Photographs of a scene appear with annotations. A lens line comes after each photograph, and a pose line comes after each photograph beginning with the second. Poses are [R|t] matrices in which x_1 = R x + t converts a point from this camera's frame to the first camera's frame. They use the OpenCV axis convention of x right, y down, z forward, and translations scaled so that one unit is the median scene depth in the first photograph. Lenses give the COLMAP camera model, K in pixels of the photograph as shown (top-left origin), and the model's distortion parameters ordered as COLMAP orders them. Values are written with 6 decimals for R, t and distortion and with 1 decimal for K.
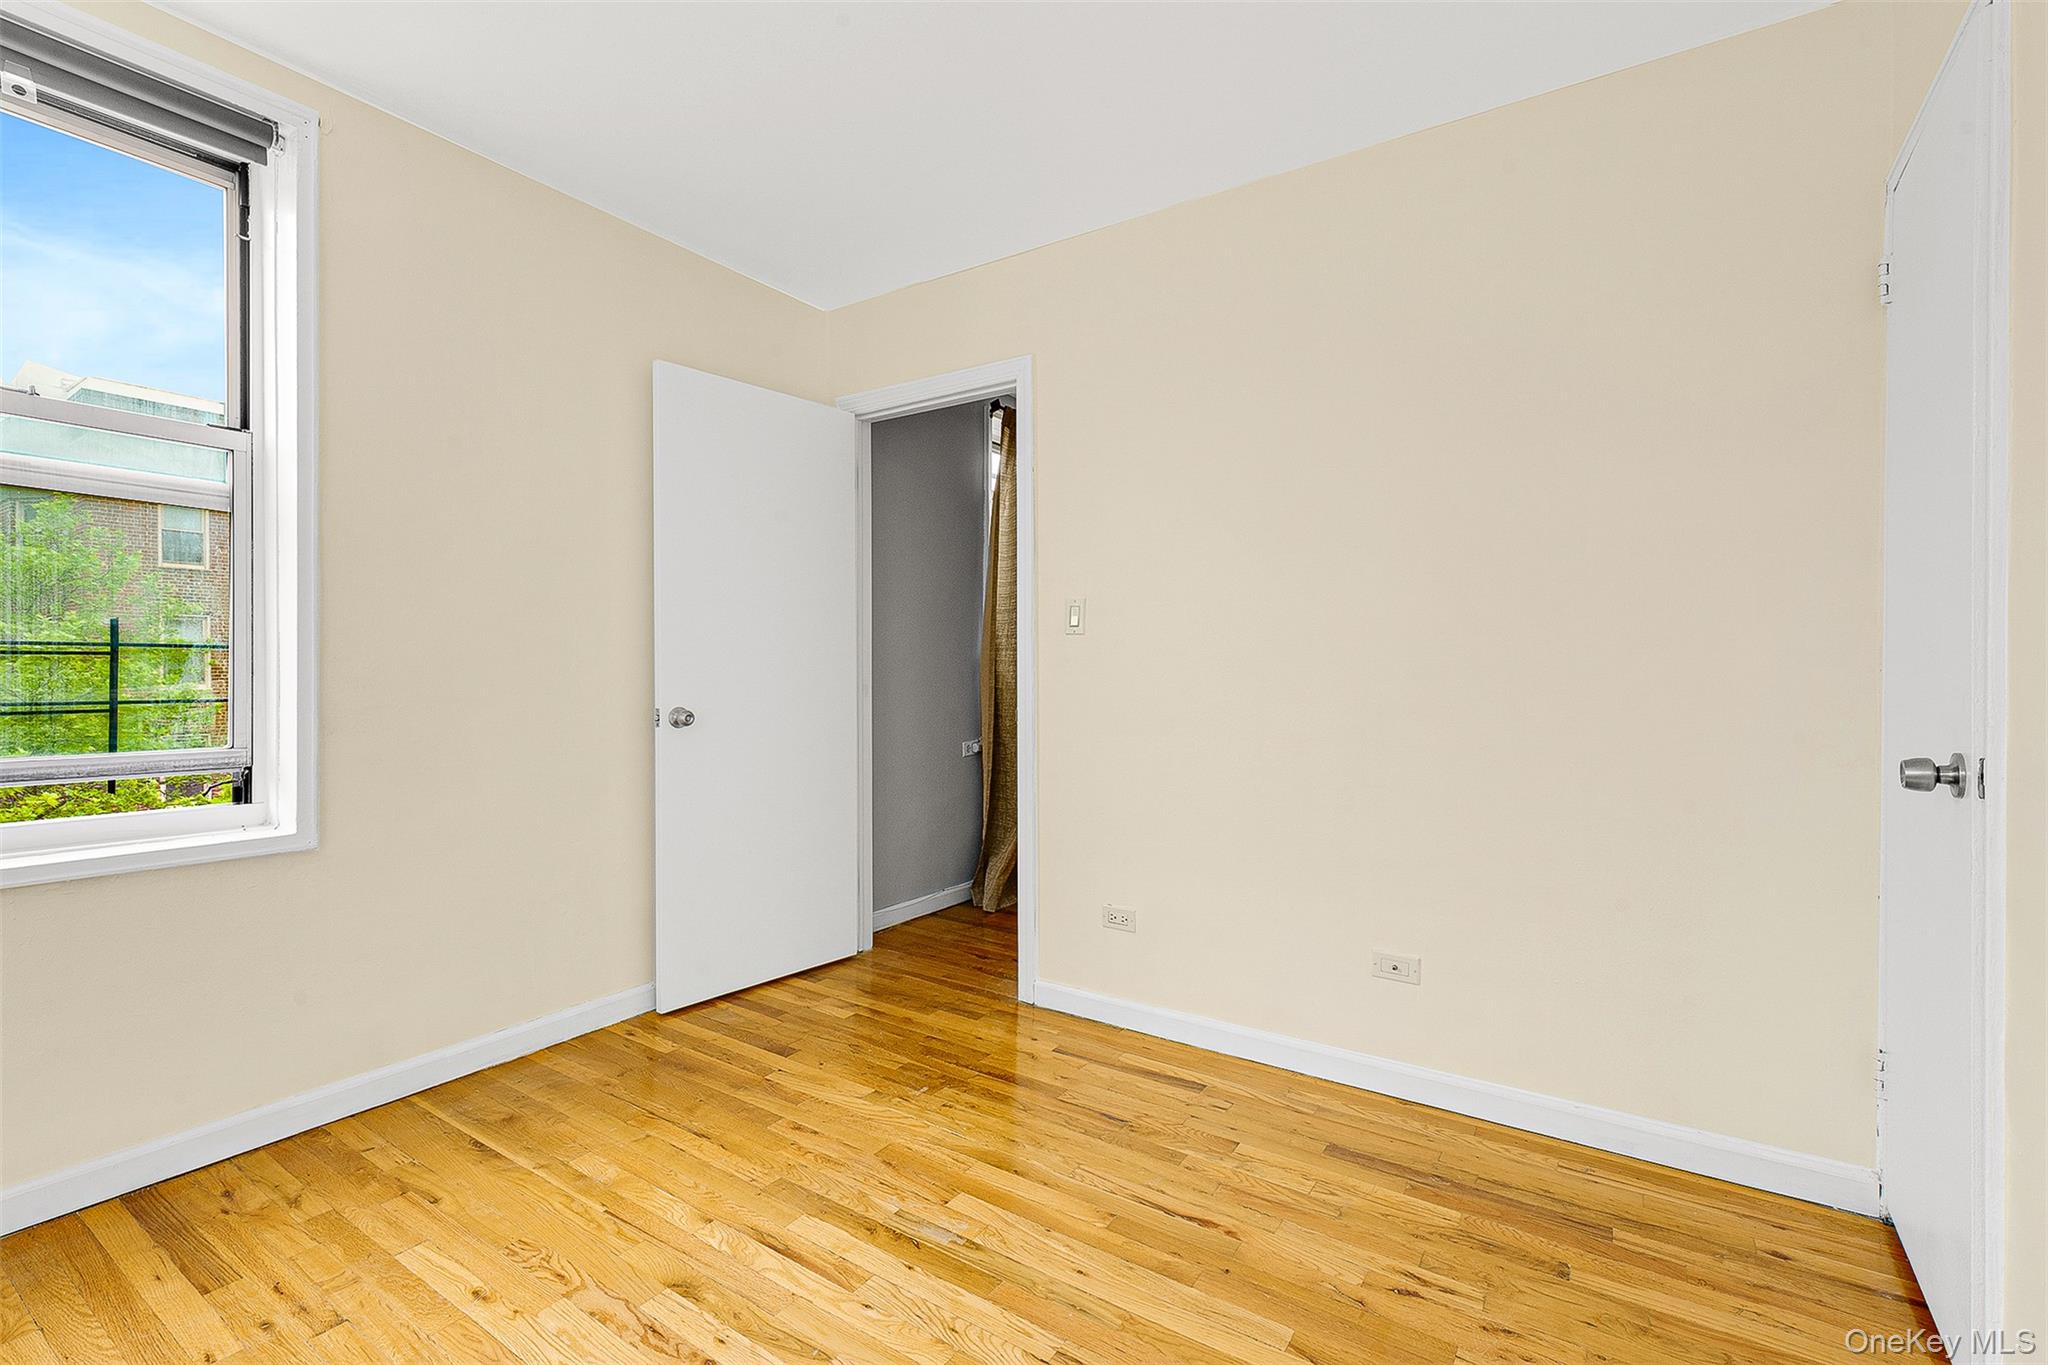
lens RADIAL K [[925.2, 0, 1024.0], [0, 925.2, 682.5], [0, 0, 1]] dist [0.001849, -0.000328]
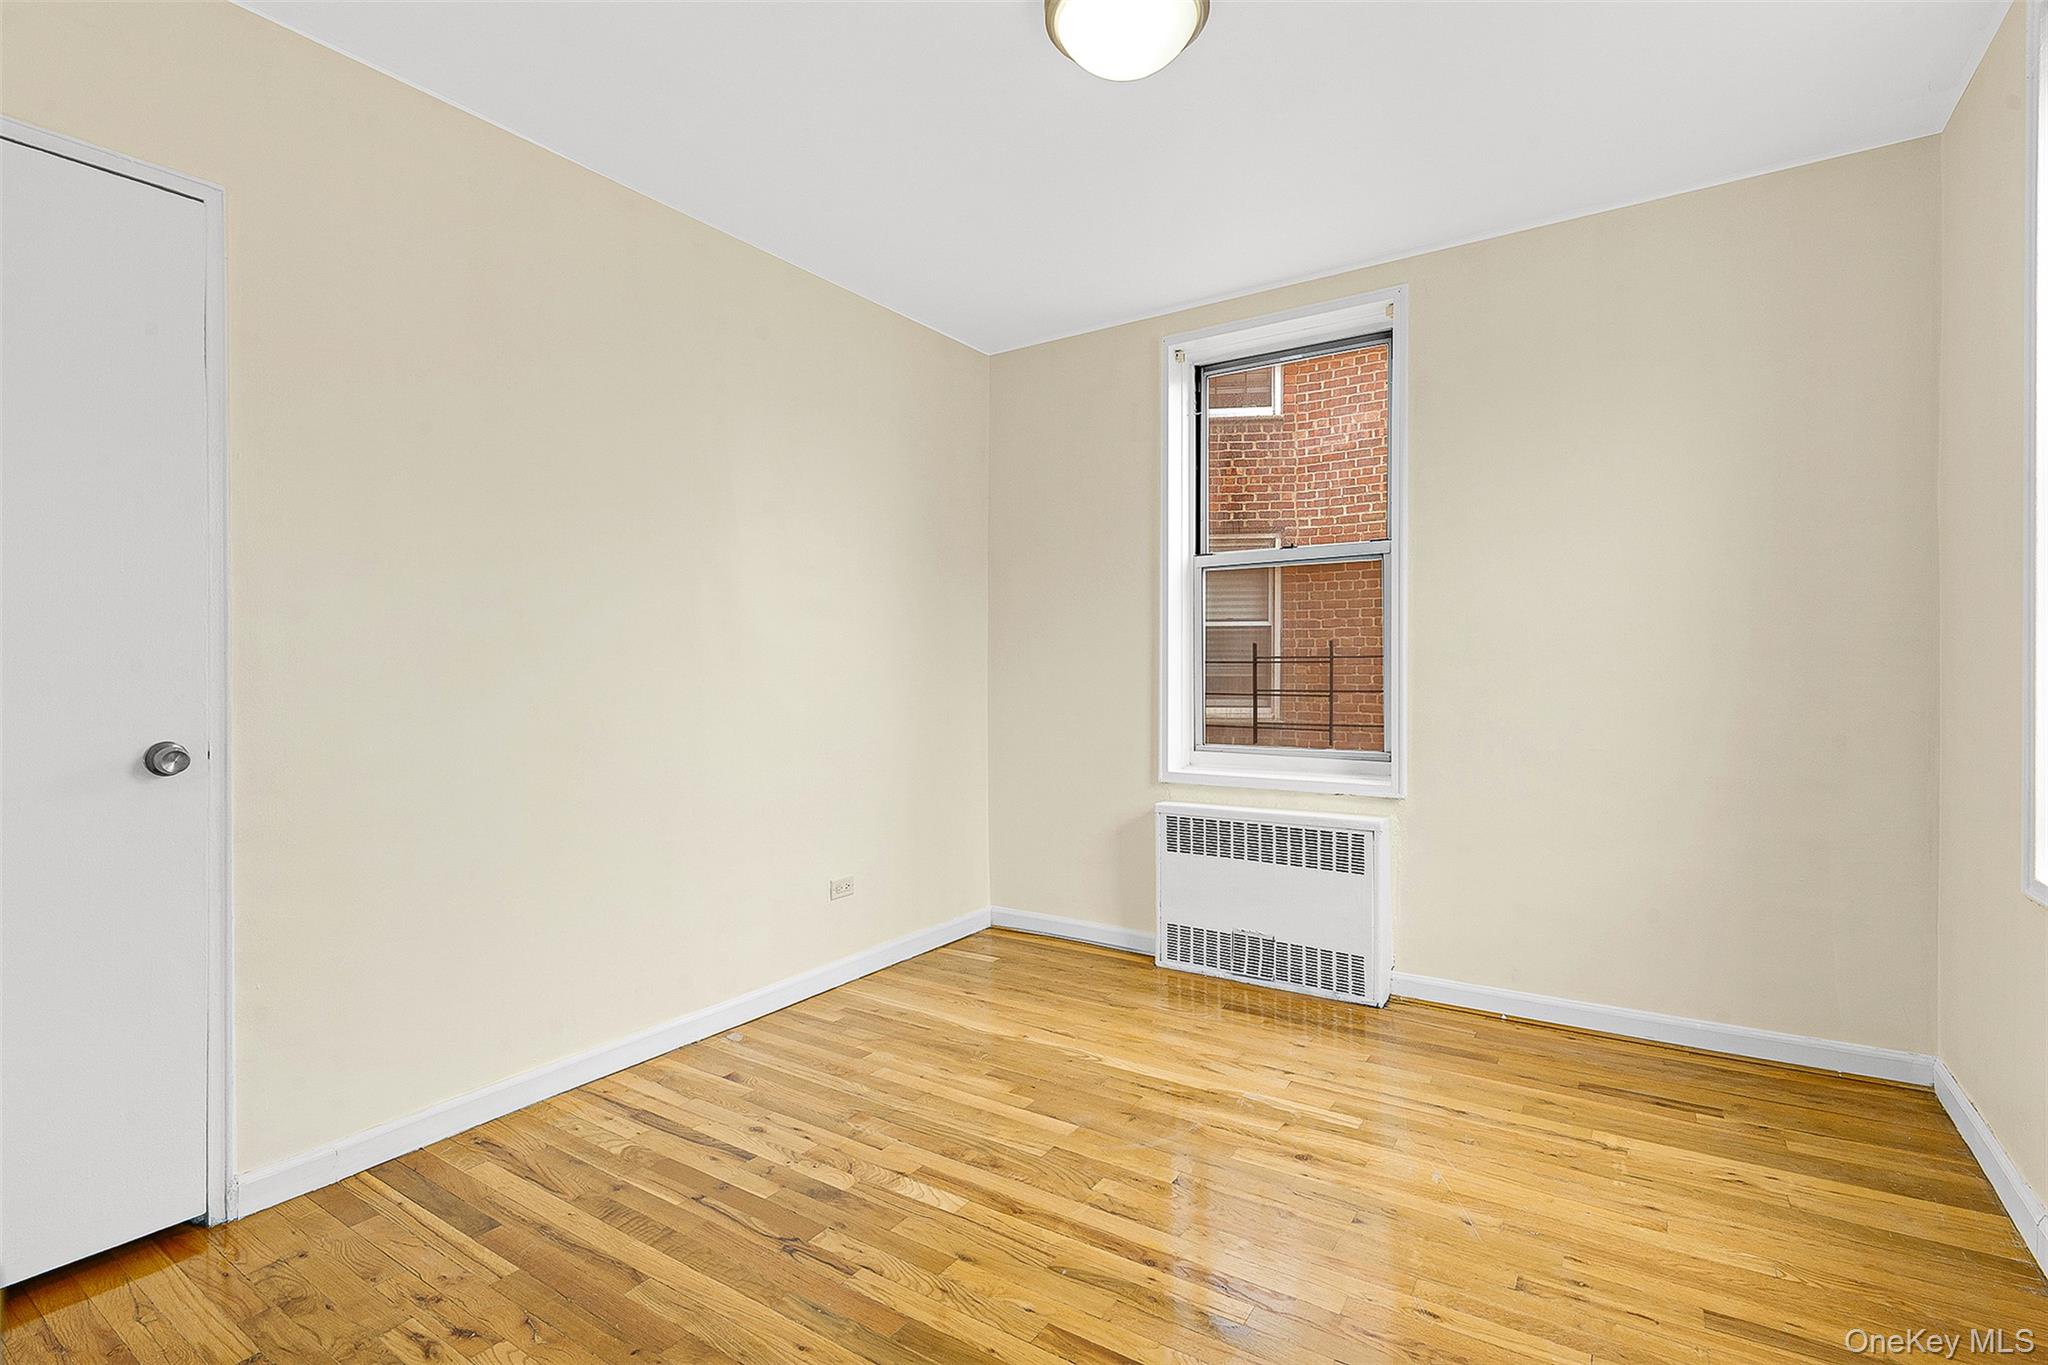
lens RADIAL K [[925.2, 0, 1024.0], [0, 925.2, 682.5], [0, 0, 1]] dist [0.001849, -0.000328]
pose [[-0.999950, 0.004660, -0.008841, -0.156137], [0.004352, 0.999396, 0.034468, -0.037053], [0.008996, 0.034428, -0.999367, 1.958581]]
